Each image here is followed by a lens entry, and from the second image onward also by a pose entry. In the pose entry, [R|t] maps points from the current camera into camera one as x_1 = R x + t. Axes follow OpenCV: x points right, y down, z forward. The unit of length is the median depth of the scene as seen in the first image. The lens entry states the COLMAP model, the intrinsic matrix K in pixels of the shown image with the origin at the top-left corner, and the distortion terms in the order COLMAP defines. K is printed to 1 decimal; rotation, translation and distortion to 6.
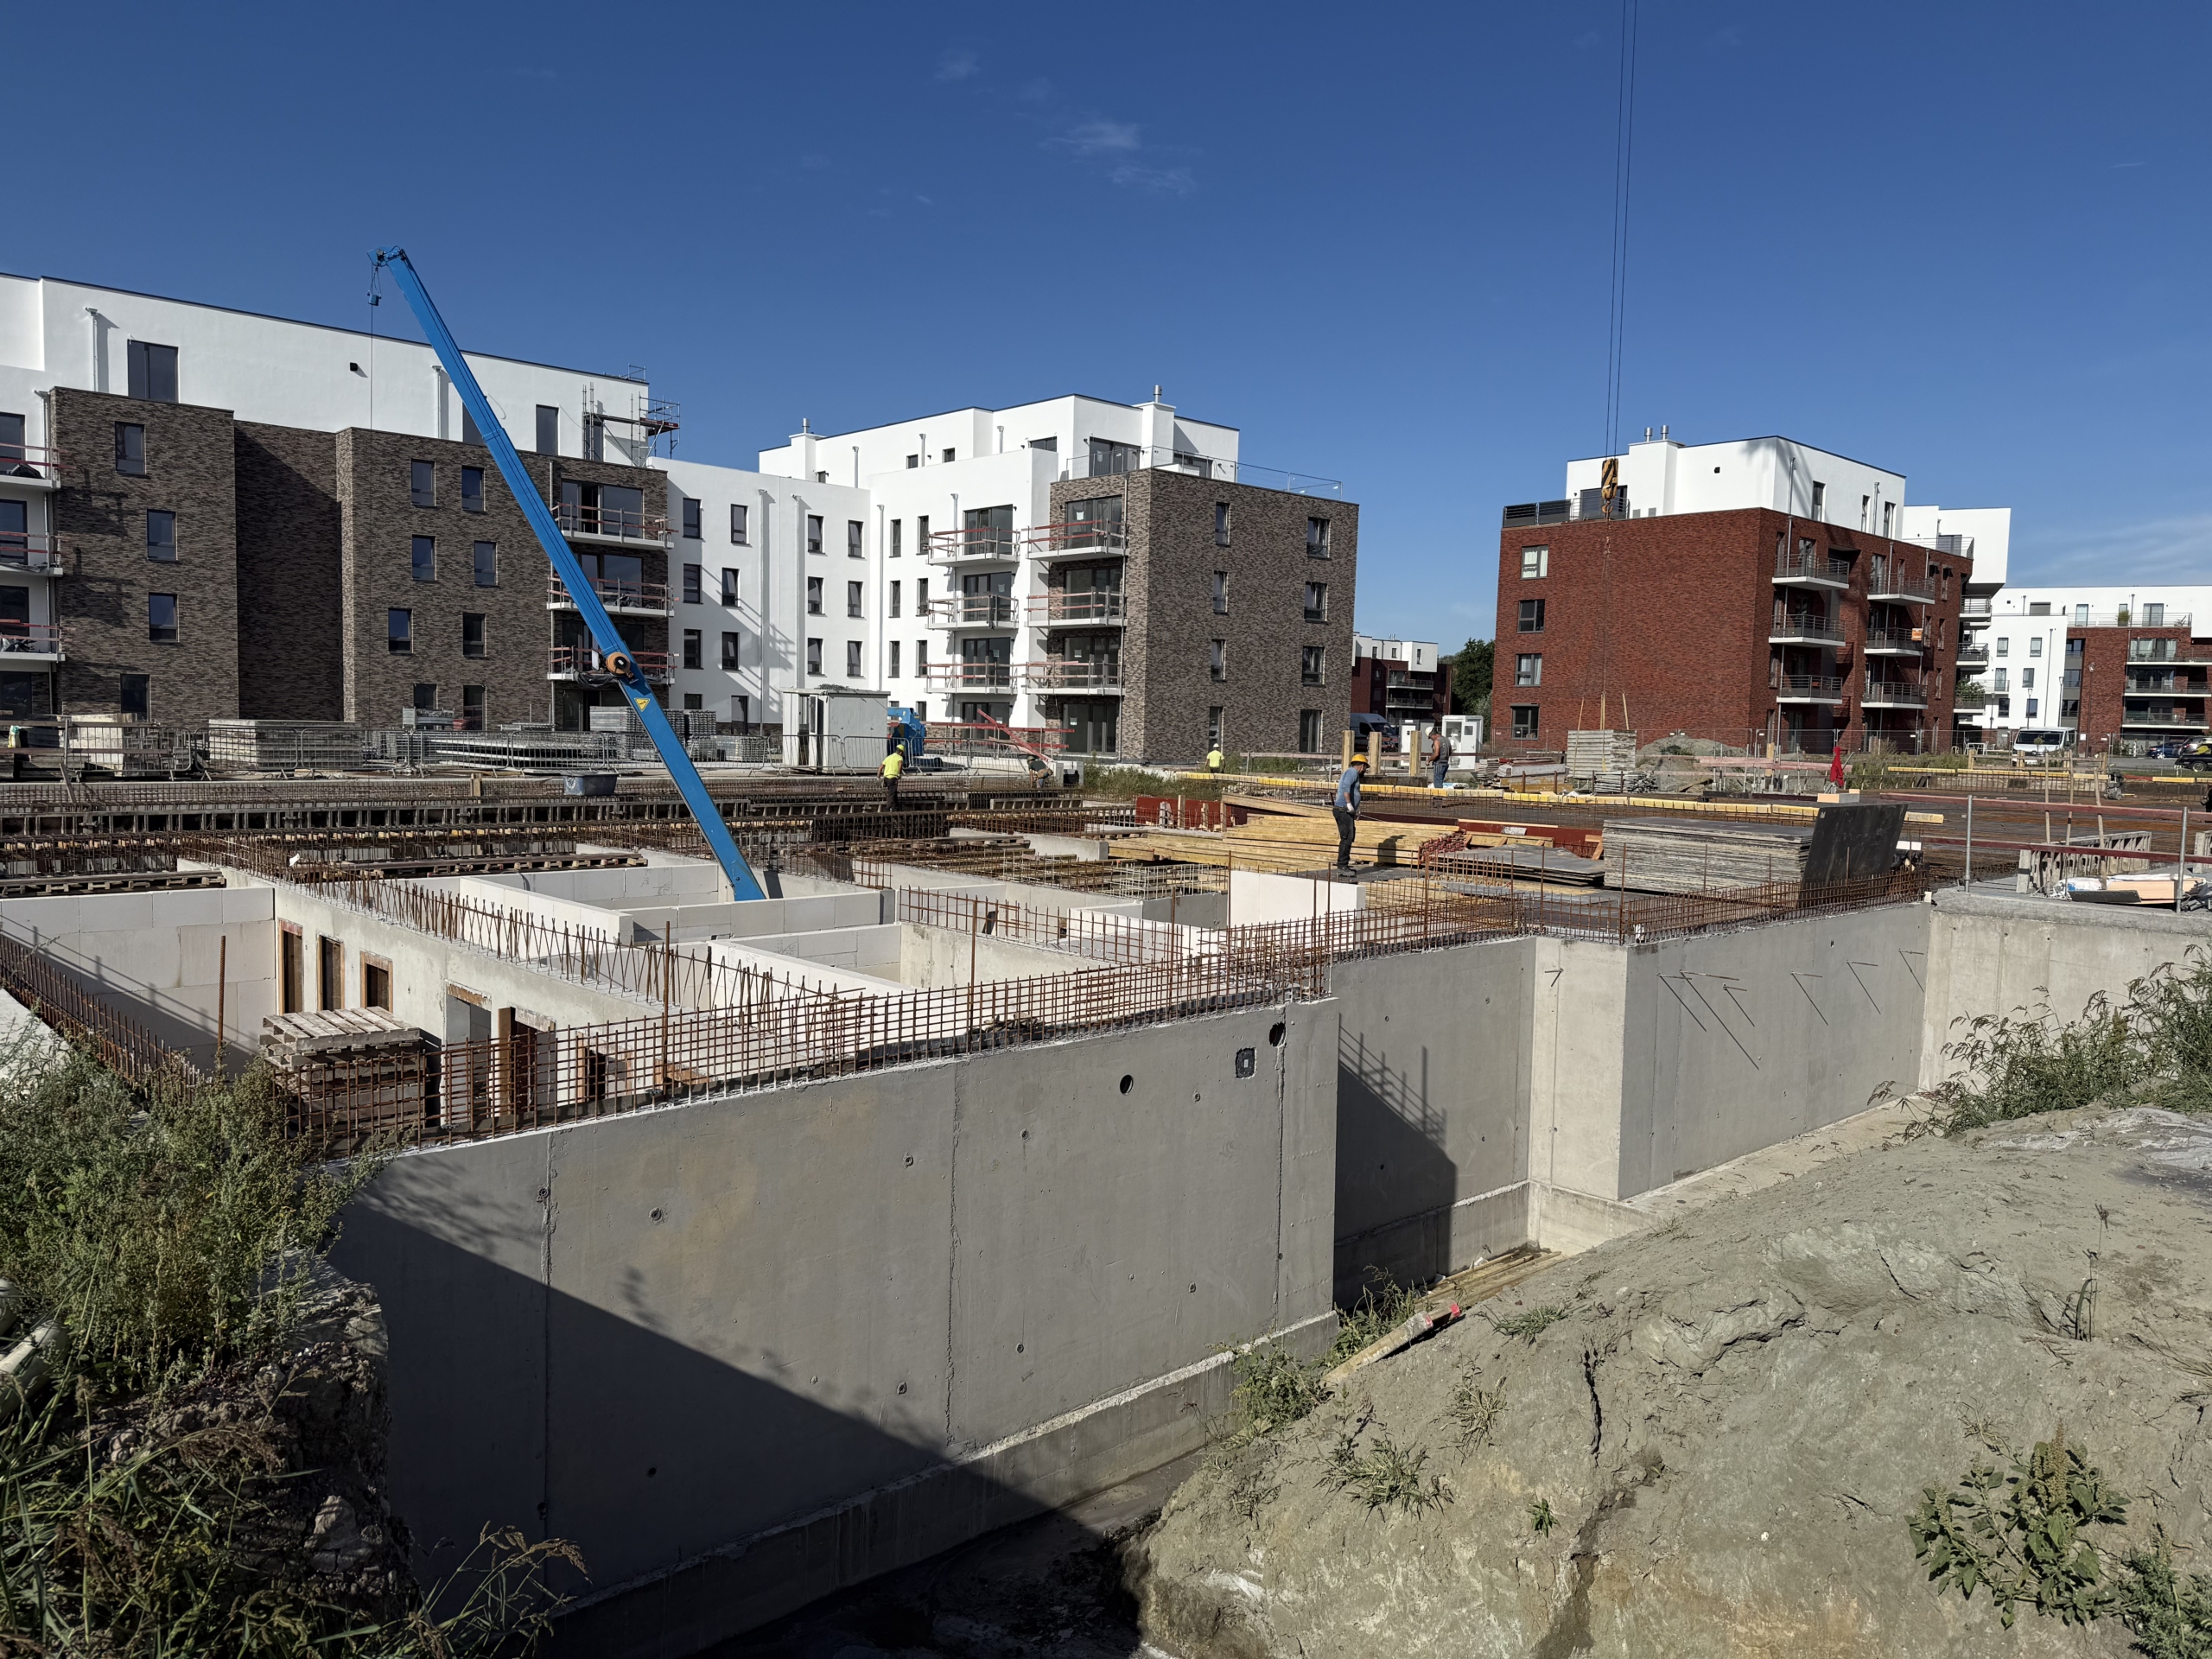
lens RADIAL K [[1535.1, 0, 1106.0], [0, 1535.1, 843.9], [0, 0, 1]] dist [0.084495, -0.107379]
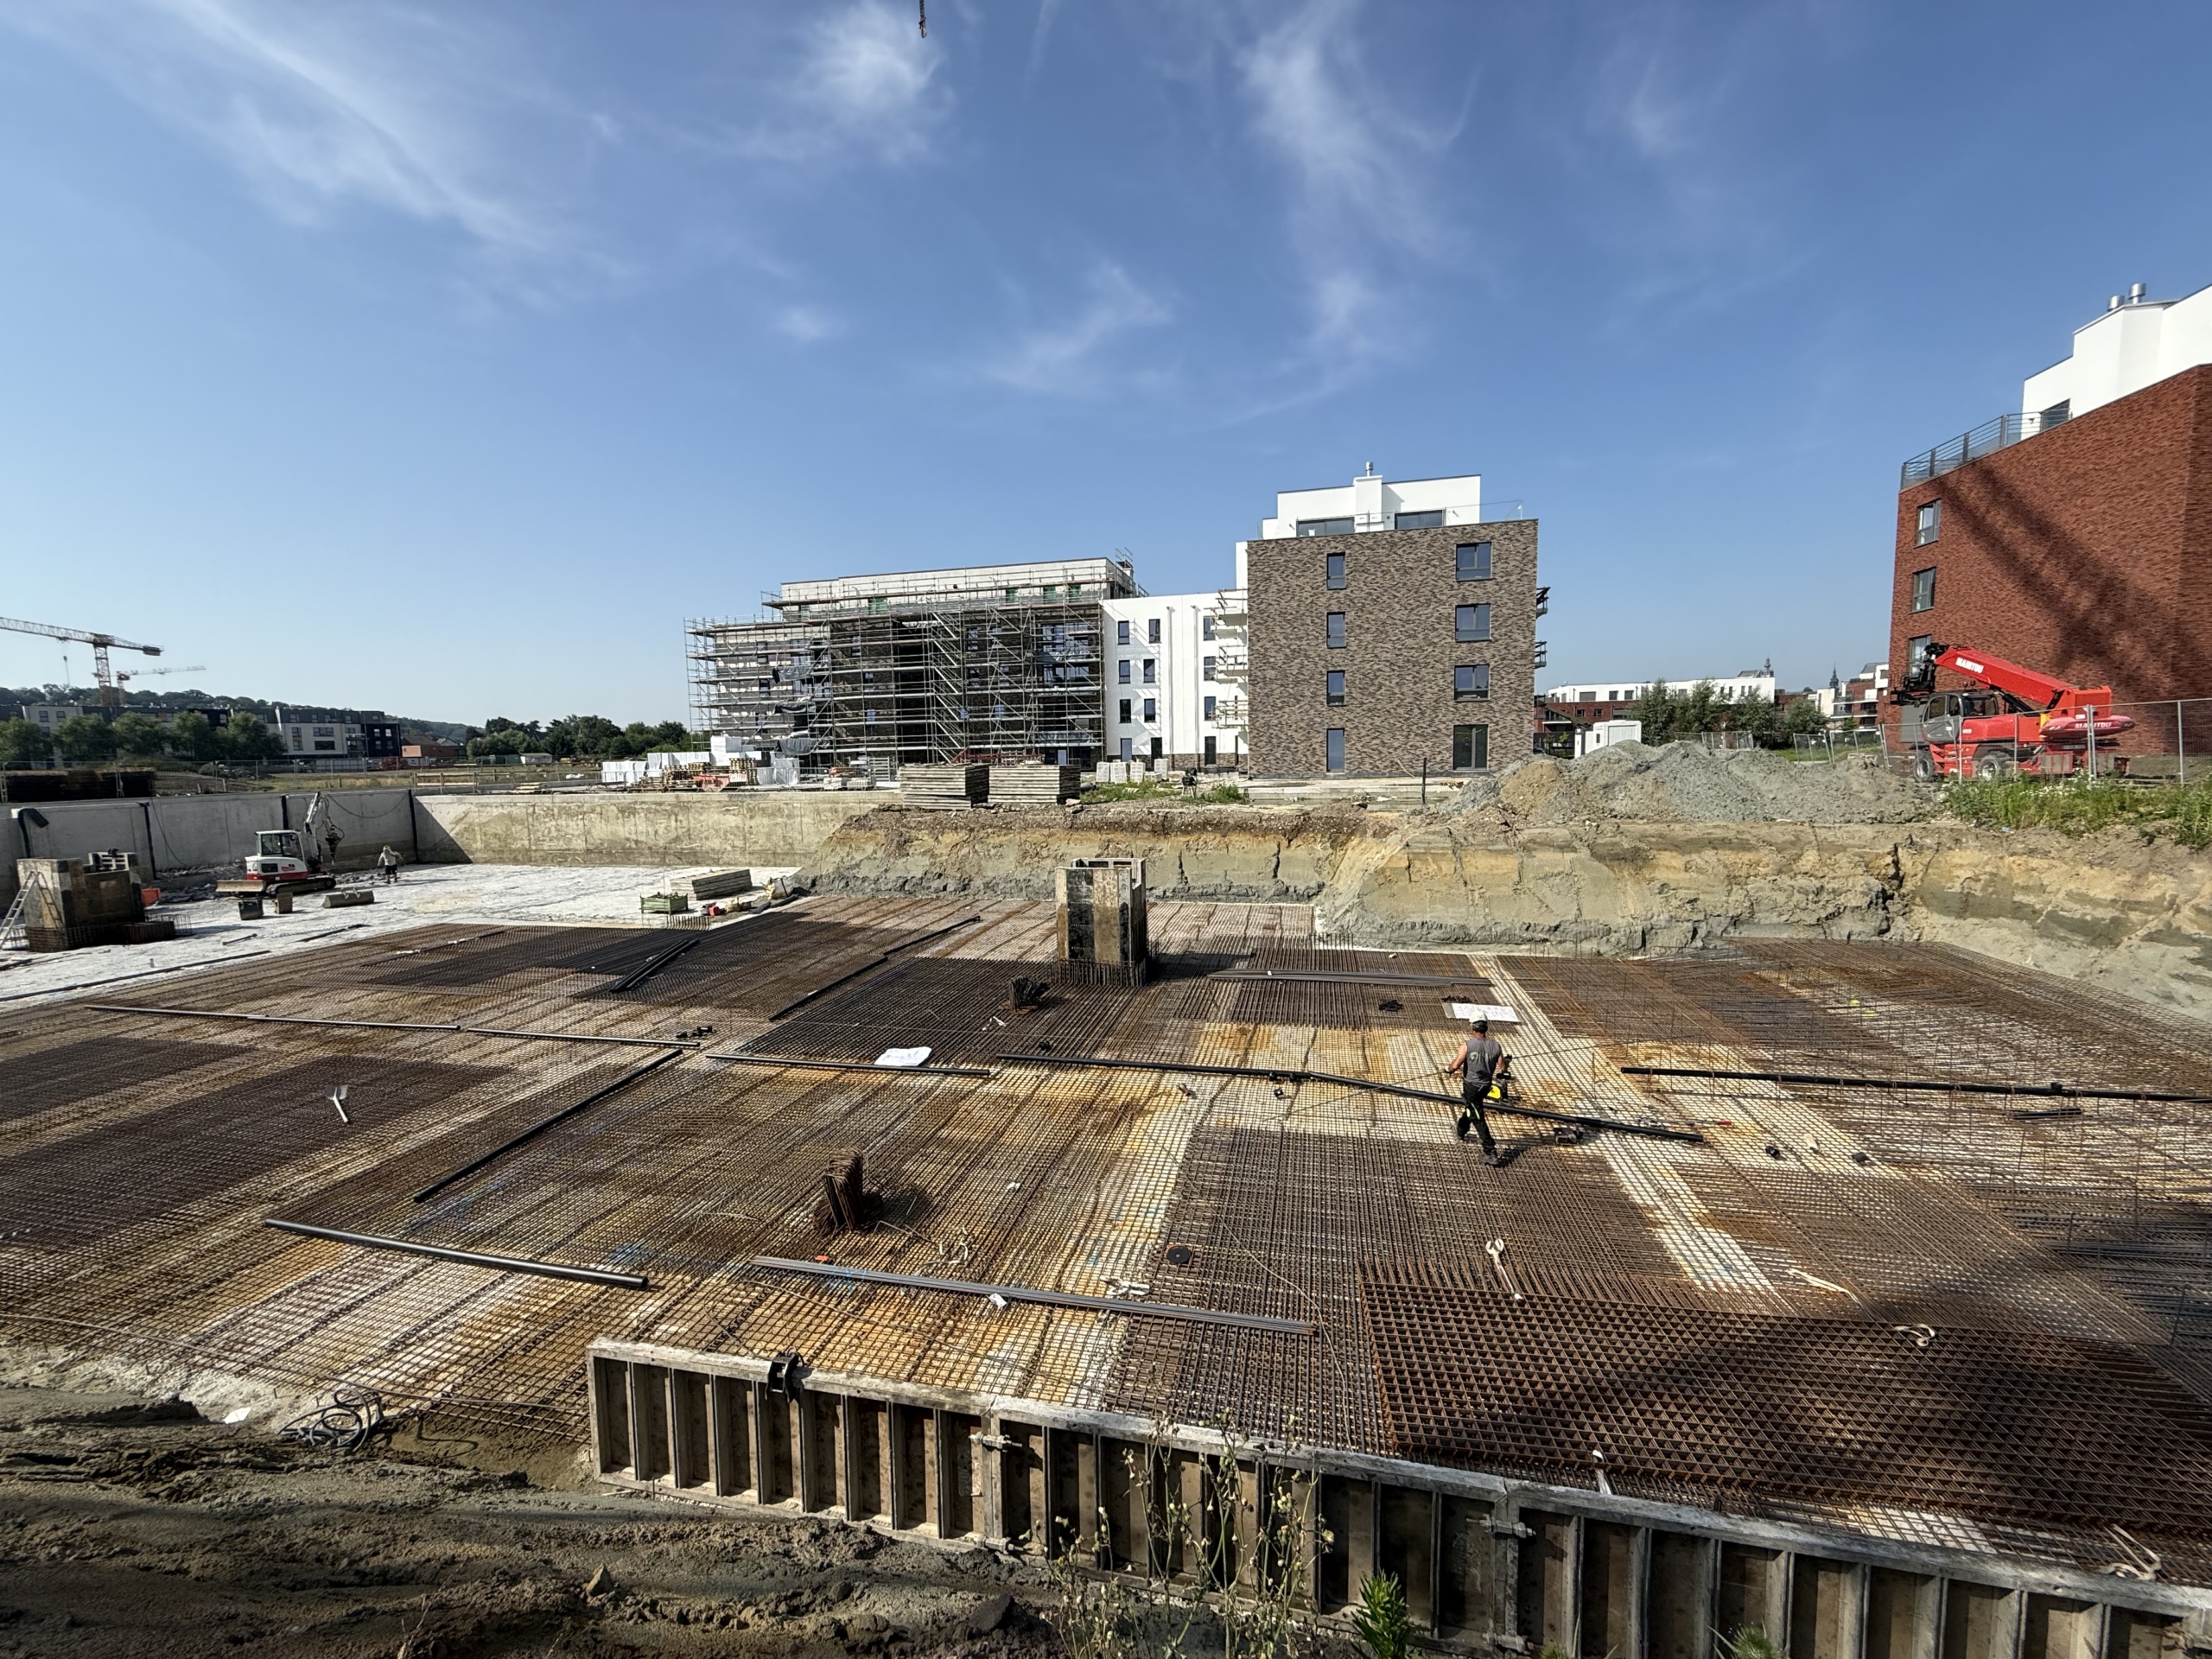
lens RADIAL K [[877.9, 0, 1106.5], [0, 877.9, 836.1], [0, 0, 1]] dist [-0.001857, -0.000017]
pose [[0.552736, 0.046491, -0.832059, 0.479259], [-0.030840, 0.998900, 0.035326, -0.022632], [0.832786, 0.006135, 0.553562, 0.432069]]
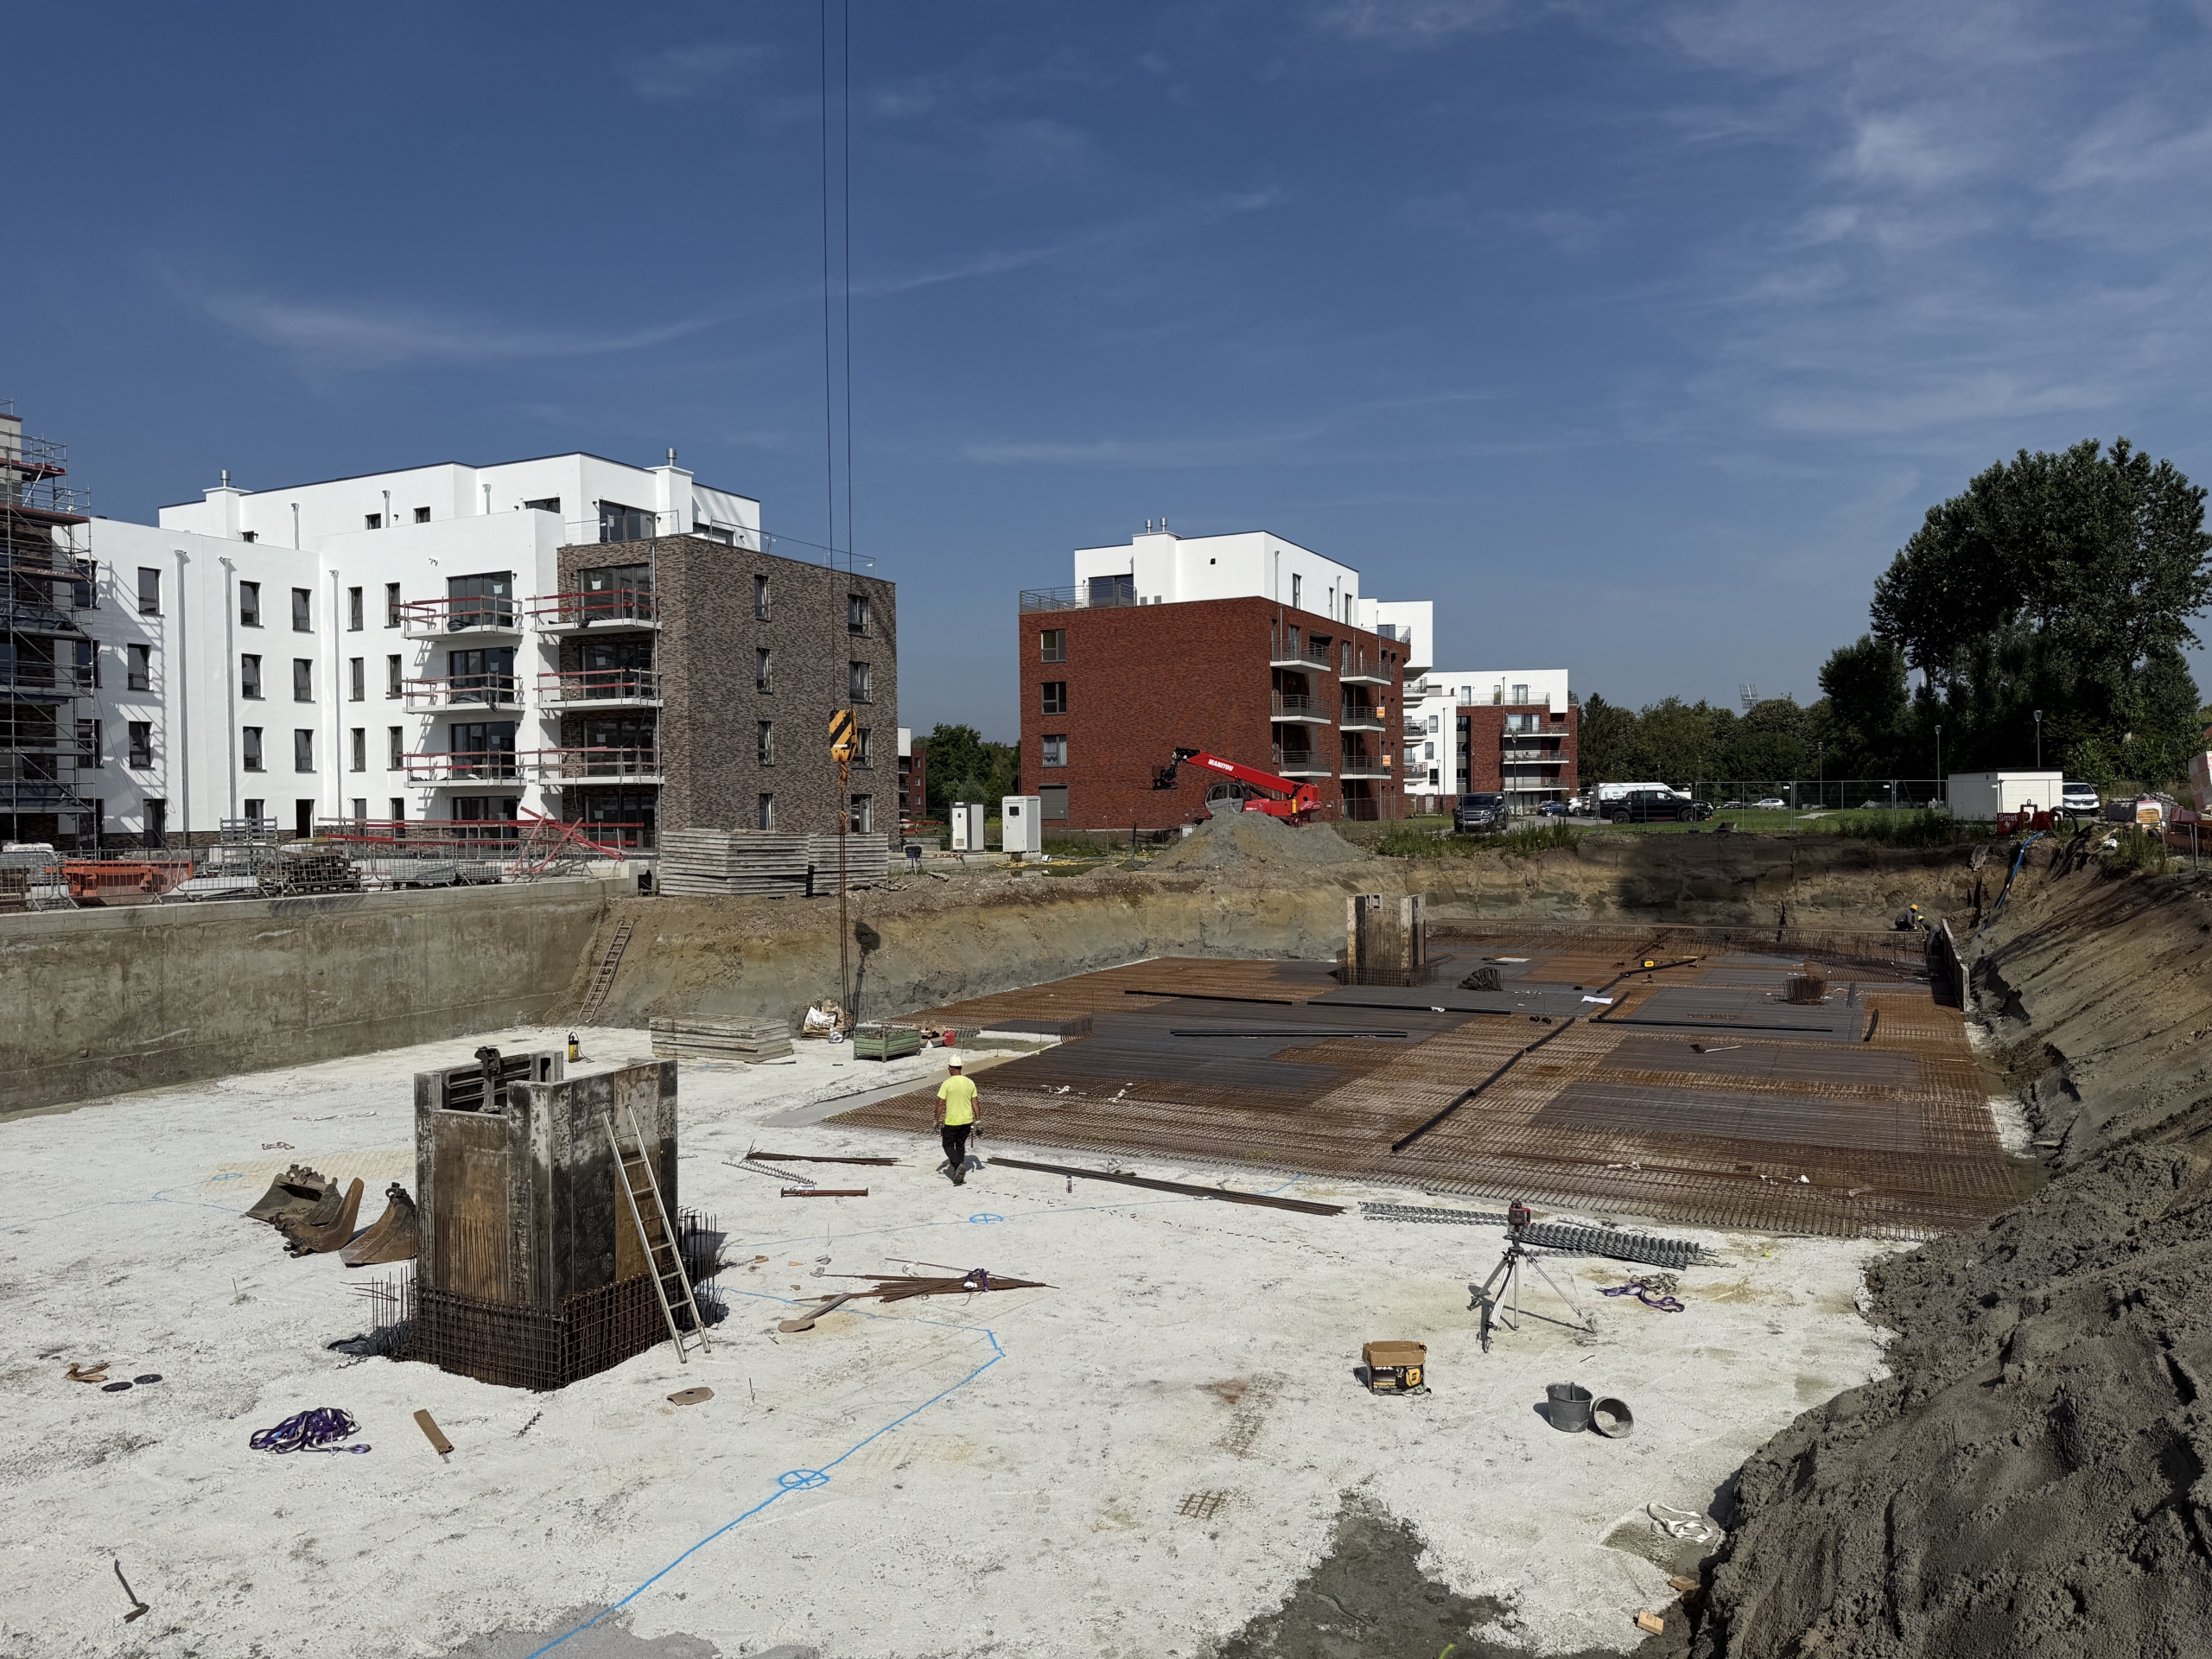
lens RADIAL K [[1535.1, 0, 1113.4], [0, 1535.1, 835.4], [0, 0, 1]] dist [0.084495, -0.107379]
pose [[0.935437, -0.039488, 0.351281, -0.051790], [0.060806, 0.996904, -0.049859, -0.004673], [-0.348224, 0.068000, 0.934942, 0.055554]]
